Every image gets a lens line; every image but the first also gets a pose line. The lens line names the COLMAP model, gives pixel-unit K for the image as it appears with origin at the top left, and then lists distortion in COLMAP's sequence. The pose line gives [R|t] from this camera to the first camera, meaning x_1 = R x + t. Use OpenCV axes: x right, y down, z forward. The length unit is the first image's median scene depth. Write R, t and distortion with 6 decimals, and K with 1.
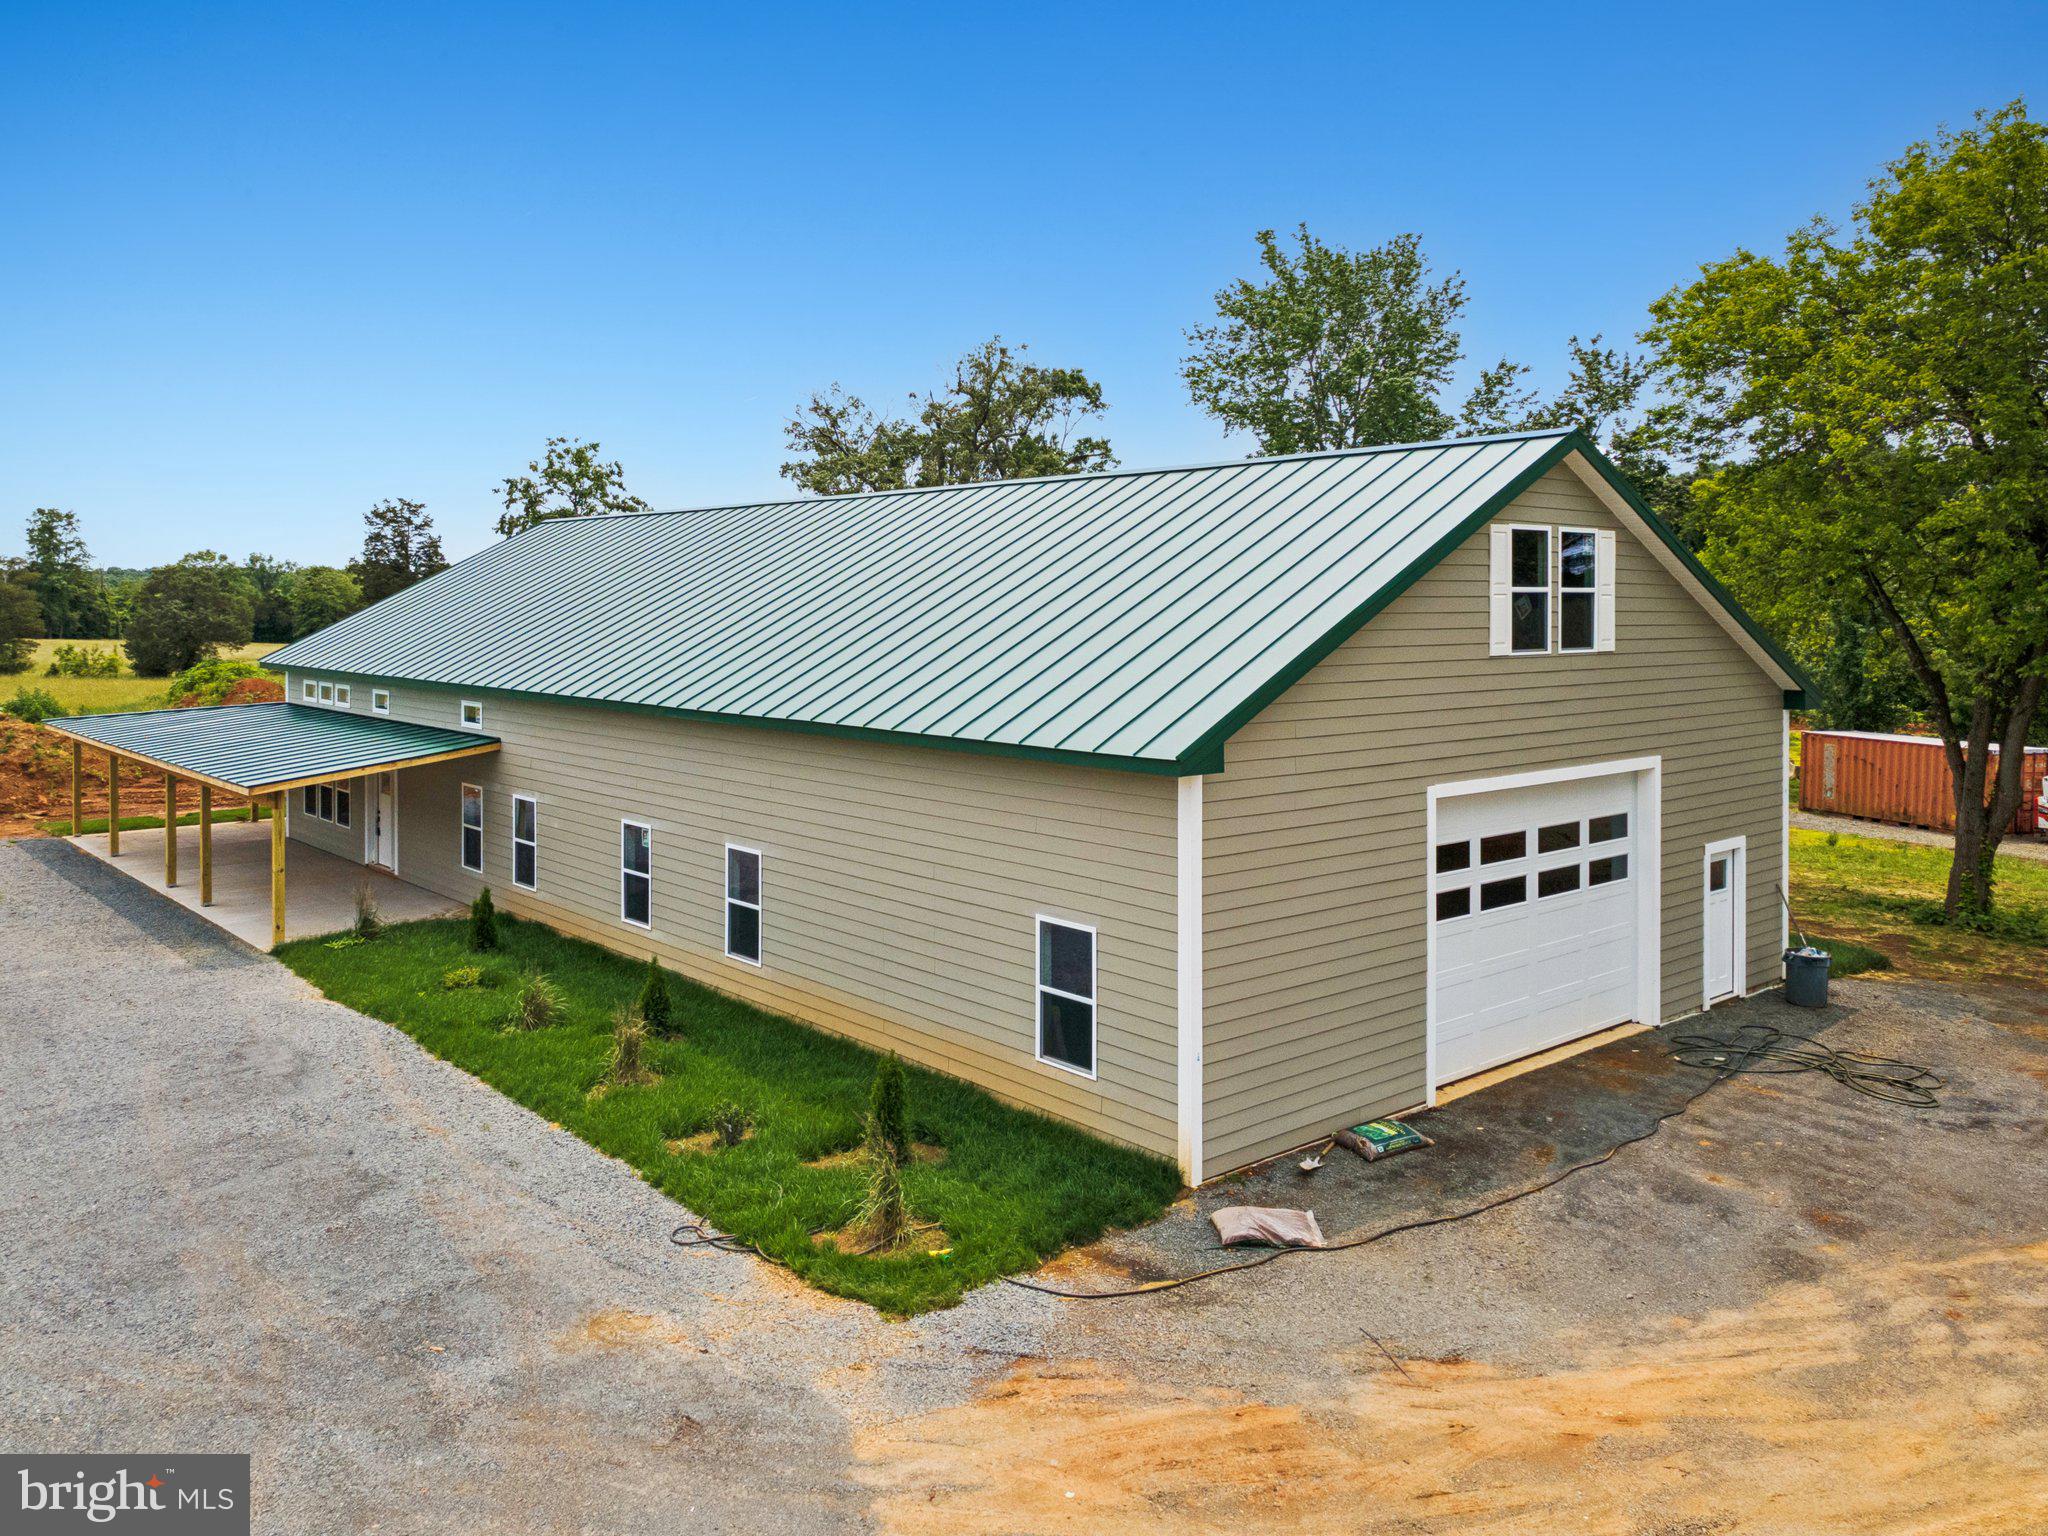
lens RADIAL K [[1531.7, 0, 1024.0], [0, 1531.7, 768.0], [0, 0, 1]] dist [0.063827, 0.007051]
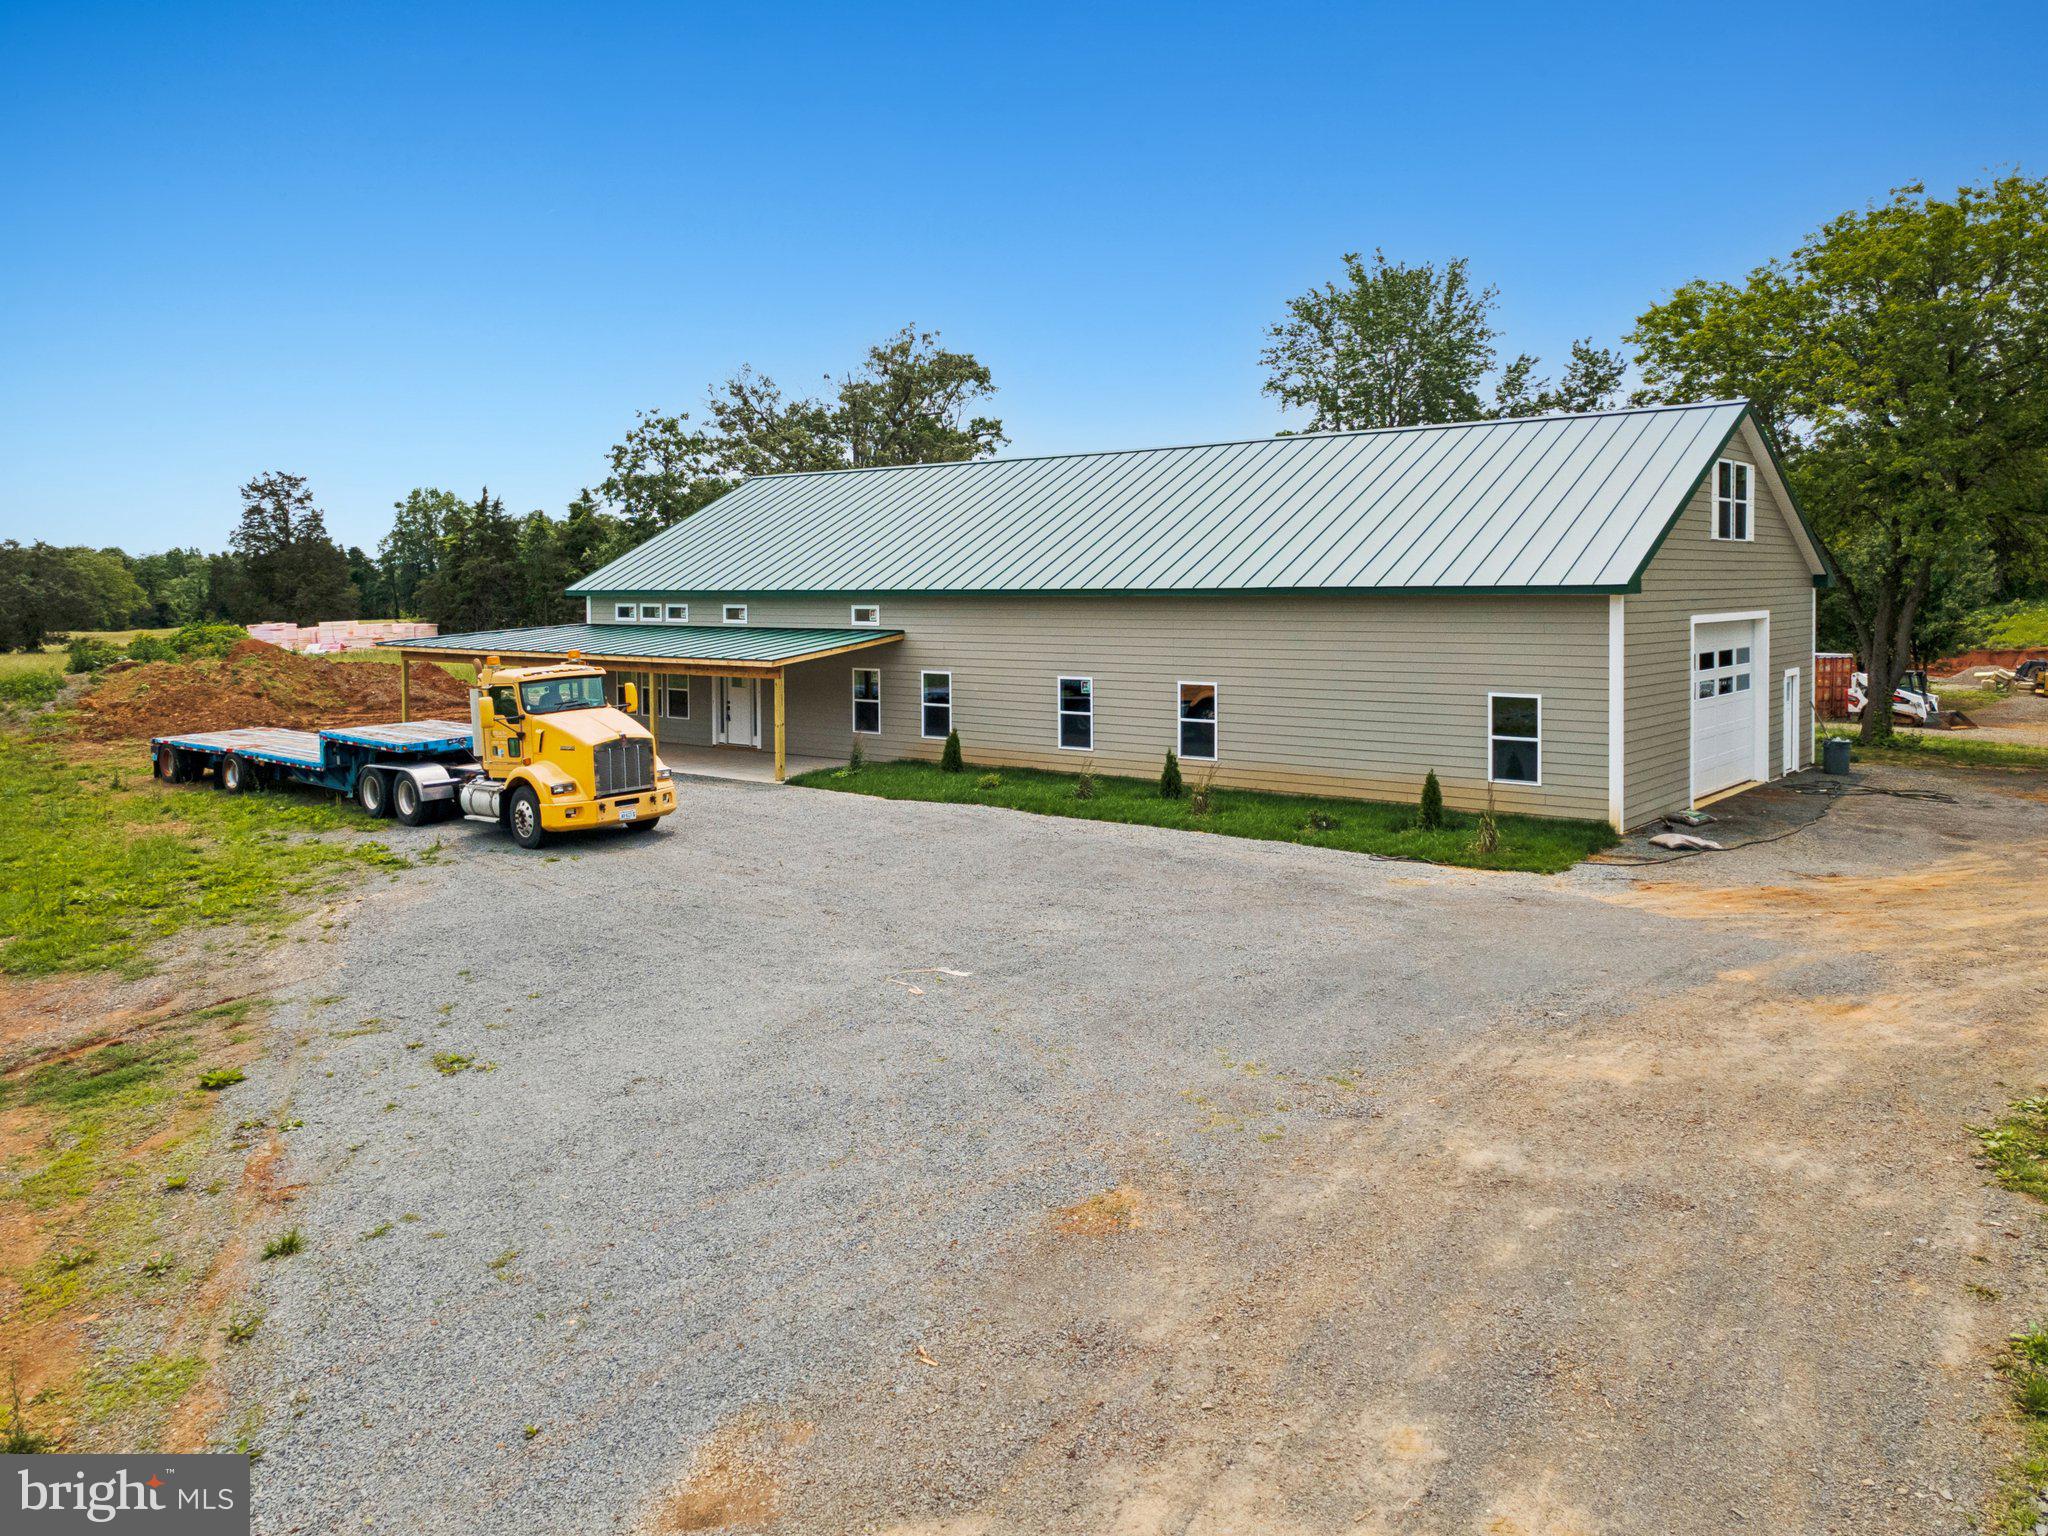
lens RADIAL K [[1496.7, 0, 1023.9], [0, 1496.7, 816.5], [0, 0, 1]] dist [0.040093, 0.005126]
pose [[0.986751, -0.031451, 0.159166, -0.372300], [0.024339, 0.998625, 0.046435, 0.070248], [-0.160408, -0.041946, 0.986159, -0.257237]]
